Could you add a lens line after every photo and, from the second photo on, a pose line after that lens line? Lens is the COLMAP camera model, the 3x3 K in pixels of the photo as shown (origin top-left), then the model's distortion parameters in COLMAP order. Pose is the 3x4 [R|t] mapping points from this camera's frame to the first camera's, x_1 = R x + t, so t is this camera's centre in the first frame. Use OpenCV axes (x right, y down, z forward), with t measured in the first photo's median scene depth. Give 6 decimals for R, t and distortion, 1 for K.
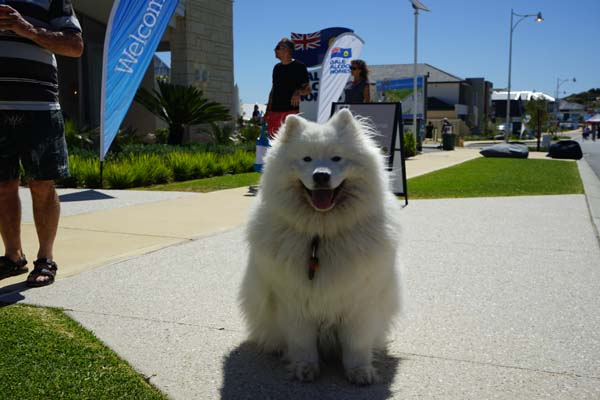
lens RADIAL K [[657.7, 0, 300.0], [0, 657.7, 200.0], [0, 0, 1]] dist [0.000538, 0.003170]
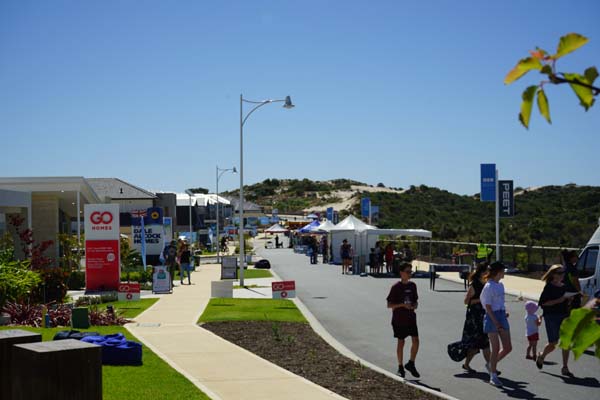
lens RADIAL K [[986.5, 0, 300.0], [0, 986.5, 200.0], [0, 0, 1]] dist [0.002143, -0.000720]
pose [[0.901735, -0.006611, 0.432238, -0.126200], [0.066161, 0.990214, -0.122881, 0.017067], [-0.427196, 0.139403, 0.893348, -0.280440]]
